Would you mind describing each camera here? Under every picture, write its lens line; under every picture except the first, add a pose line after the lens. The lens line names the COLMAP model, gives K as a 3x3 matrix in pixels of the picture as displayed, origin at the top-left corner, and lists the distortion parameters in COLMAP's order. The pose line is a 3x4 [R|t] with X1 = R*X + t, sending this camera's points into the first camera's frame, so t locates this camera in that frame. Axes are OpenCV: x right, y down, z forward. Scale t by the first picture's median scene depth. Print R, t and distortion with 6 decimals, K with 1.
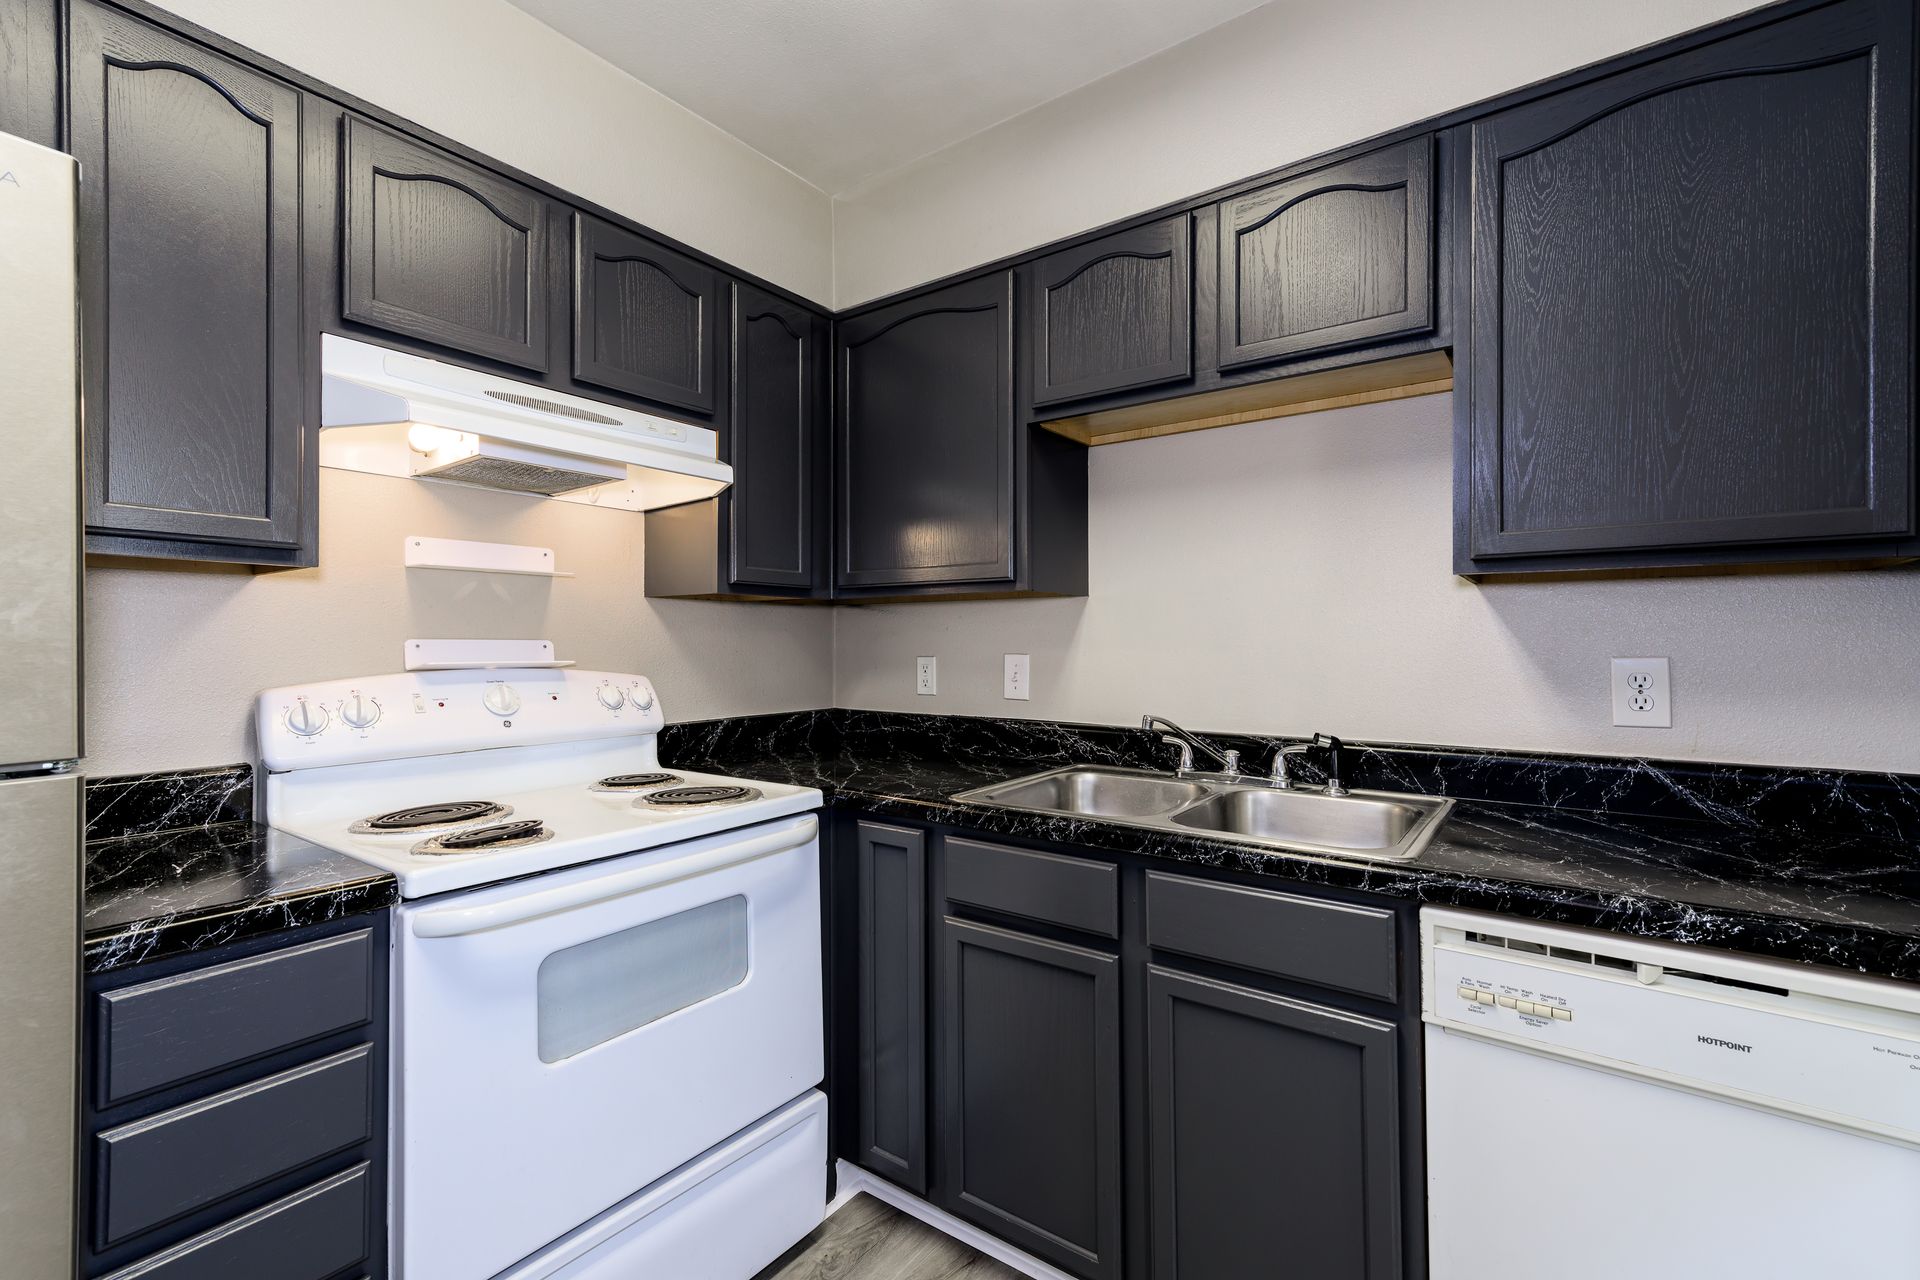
lens RADIAL K [[835.2, 0, 957.9], [0, 835.2, 638.6], [0, 0, 1]] dist [0.013170, -0.000326]
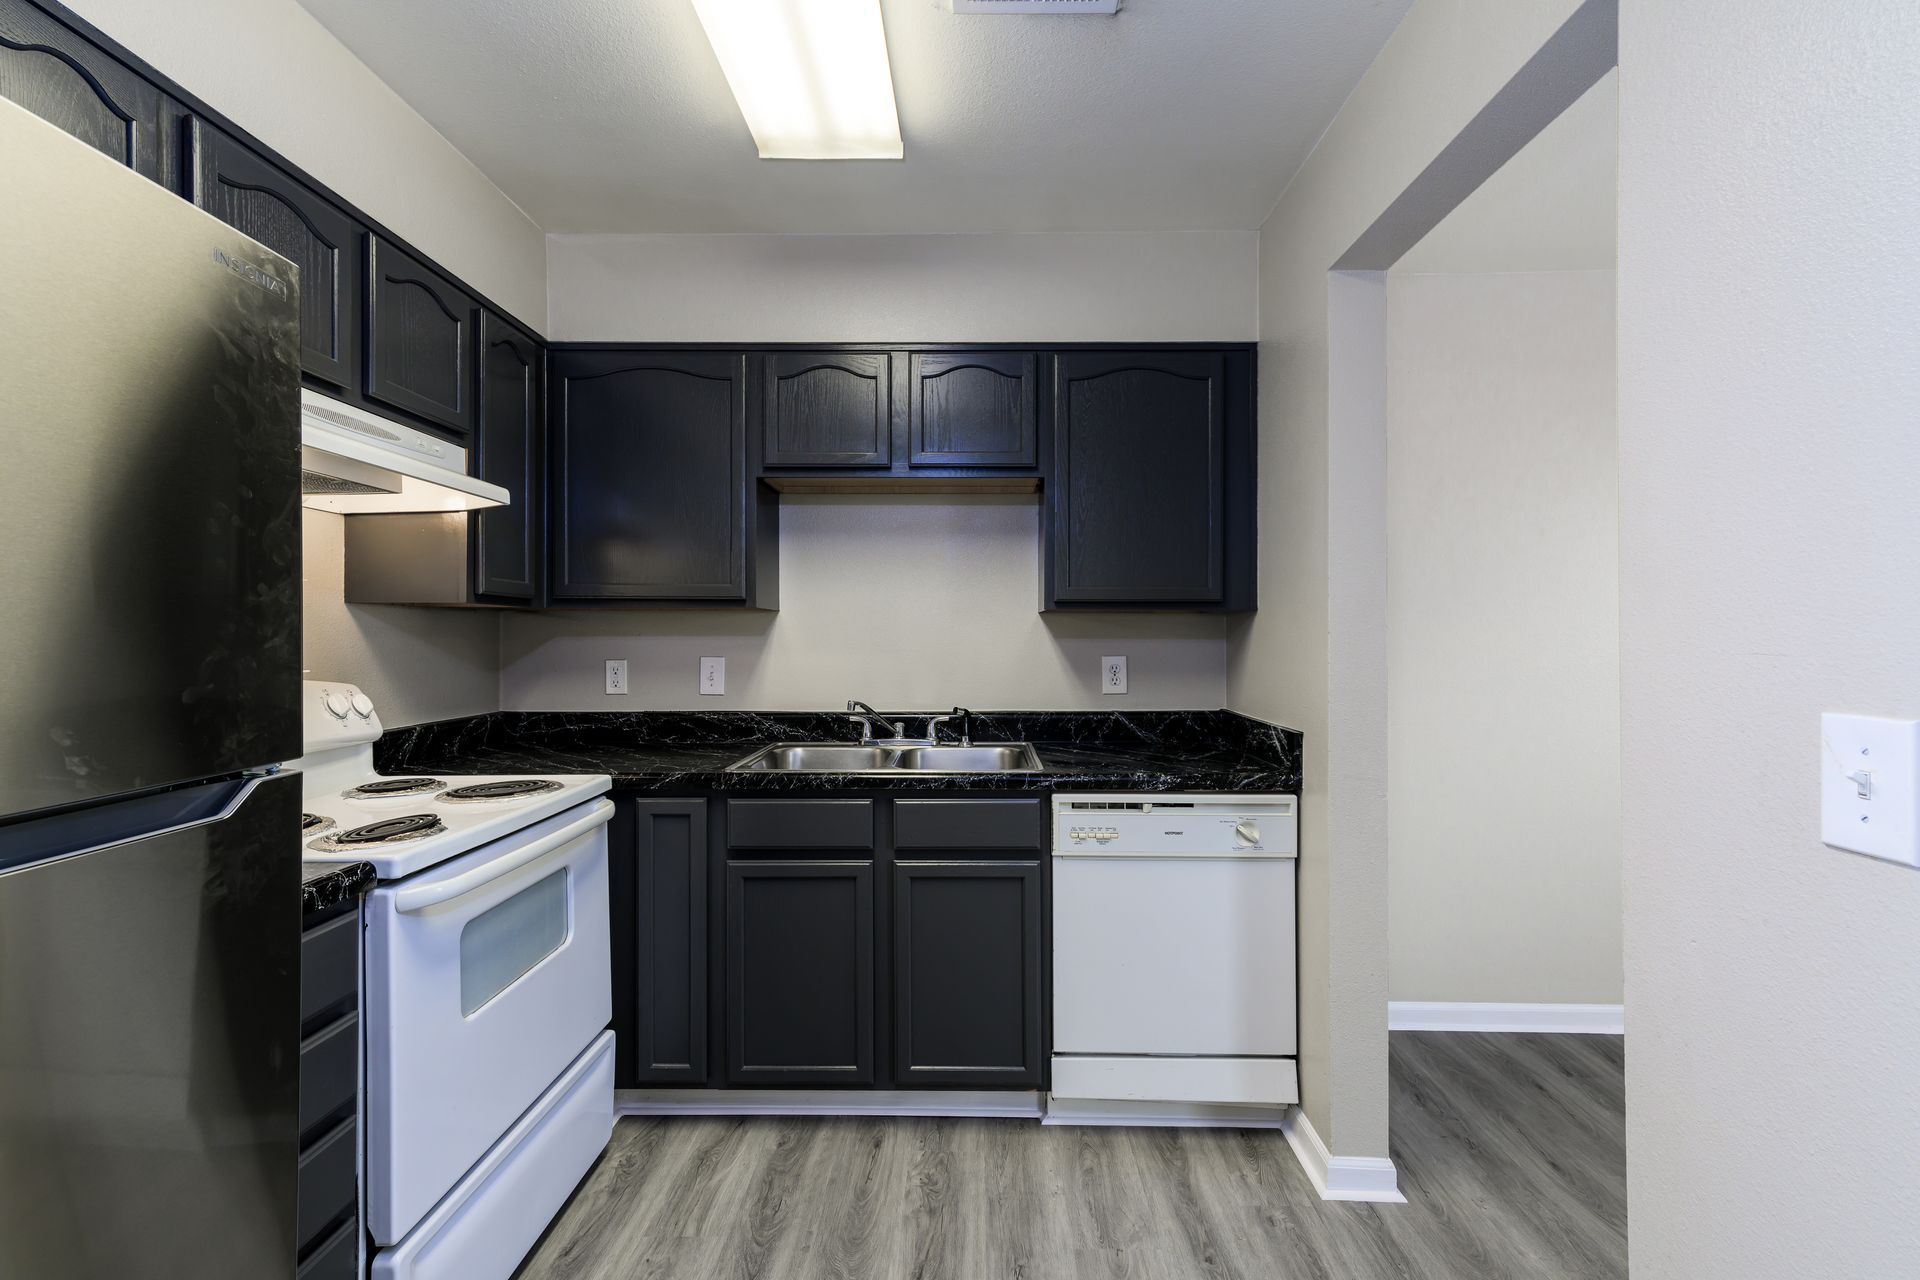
lens RADIAL K [[835.2, 0, 961.0], [0, 835.2, 640.7], [0, 0, 1]] dist [0.013170, -0.000326]
pose [[0.817302, -0.000230, 0.576210, -0.441173], [-0.003720, 0.999977, 0.005676, -0.017434], [-0.576198, -0.006783, 0.817282, -0.250749]]
